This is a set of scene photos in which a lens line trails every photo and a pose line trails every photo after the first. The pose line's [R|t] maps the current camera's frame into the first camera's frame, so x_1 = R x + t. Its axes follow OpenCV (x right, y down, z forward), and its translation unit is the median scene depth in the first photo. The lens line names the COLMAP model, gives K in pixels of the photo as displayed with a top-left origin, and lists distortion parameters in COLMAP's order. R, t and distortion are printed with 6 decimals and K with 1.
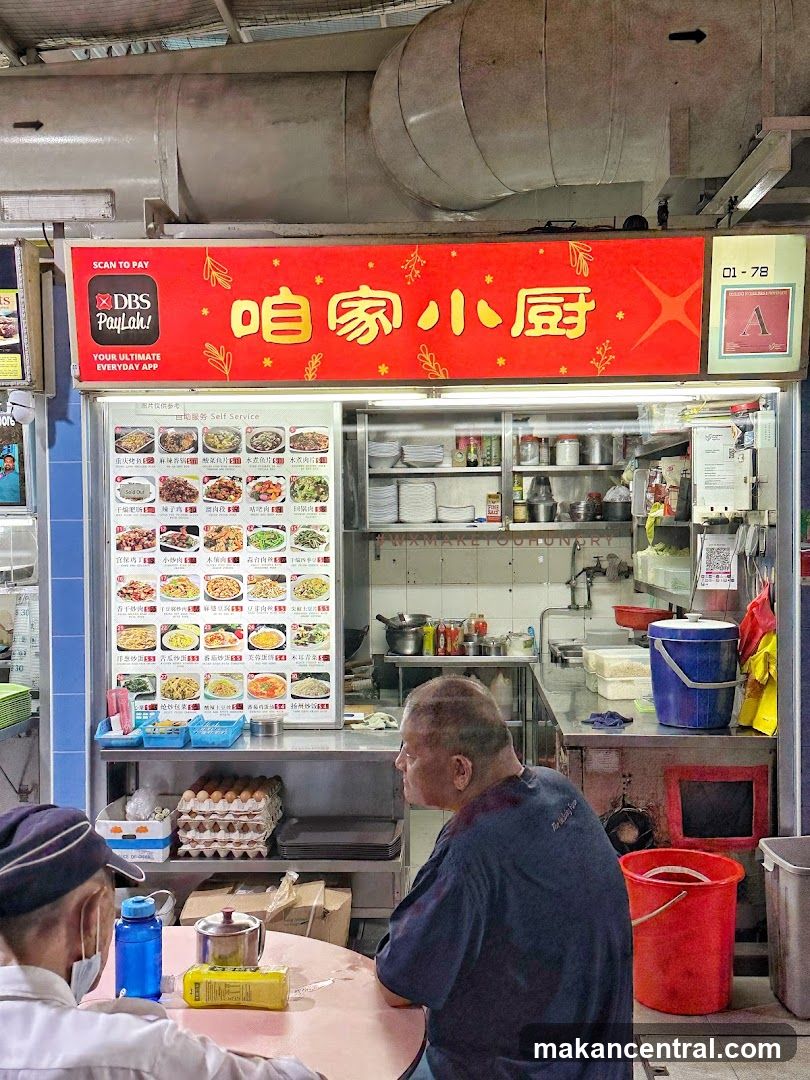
lens RADIAL K [[1253.5, 0, 403.9], [0, 1253.5, 547.2], [0, 0, 1]] dist [0.116354, 0.000000]
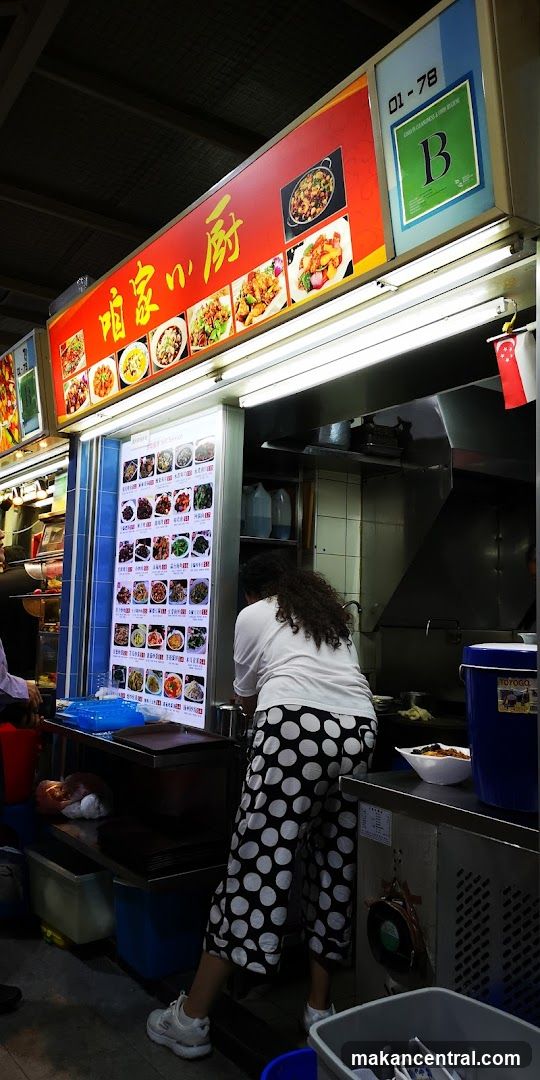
lens RADIAL K [[847.4, 0, 251.7], [0, 847.4, 540.7], [0, 0, 1]] dist [0.020303, -0.021031]
pose [[0.581224, -0.053664, -0.811973, 0.514357], [-0.058674, 0.992462, -0.107593, 0.062885], [0.811626, 0.110177, 0.573694, 0.635030]]
